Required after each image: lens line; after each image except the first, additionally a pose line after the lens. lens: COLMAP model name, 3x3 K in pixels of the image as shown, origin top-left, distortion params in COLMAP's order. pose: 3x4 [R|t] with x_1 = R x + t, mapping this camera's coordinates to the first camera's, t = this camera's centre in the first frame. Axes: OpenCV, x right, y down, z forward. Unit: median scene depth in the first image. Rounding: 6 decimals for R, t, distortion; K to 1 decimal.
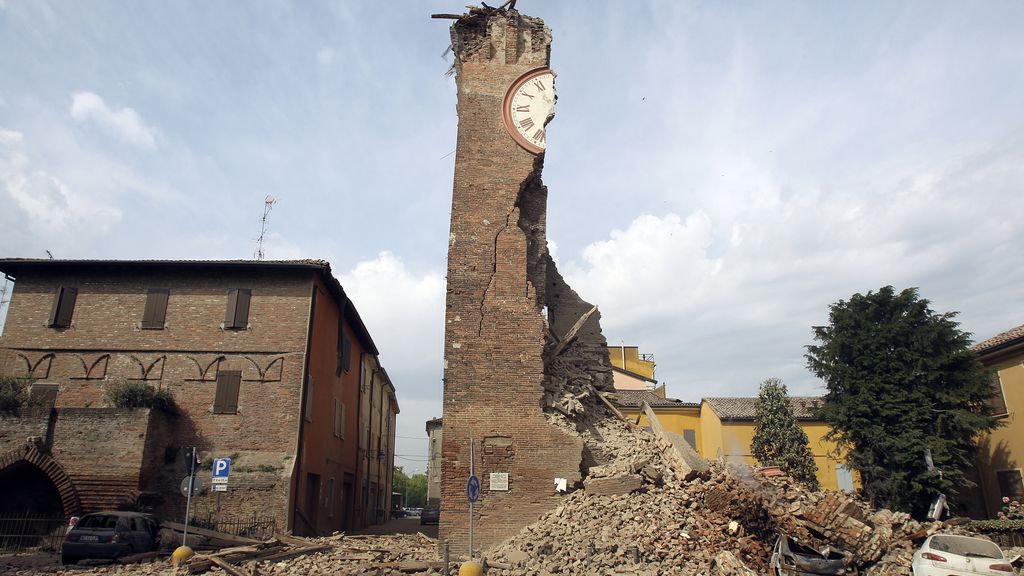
lens RADIAL K [[623.3, 0, 510.7], [0, 623.3, 312.4], [0, 0, 1]] dist [-0.078884, 0.035665]
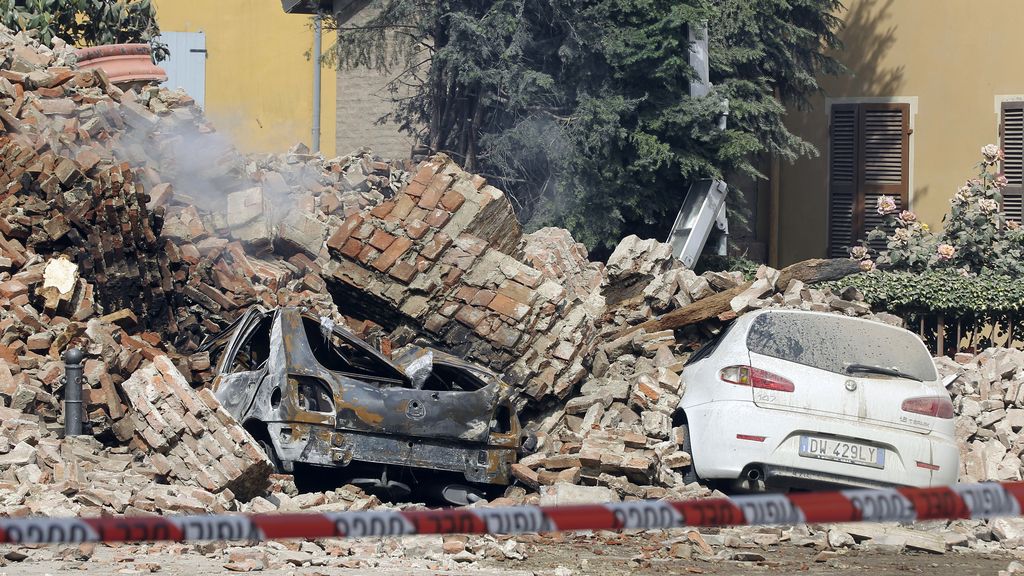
lens RADIAL K [[3466.2, 0, 512.0], [0, 3466.2, 288.0], [0, 0, 1]] dist [-0.219504, -1.825342]
pose [[0.811139, -0.002913, 0.584847, -0.236070], [-0.187829, 0.945717, 0.265216, -0.044905], [-0.553872, -0.324978, 0.766560, -0.148893]]
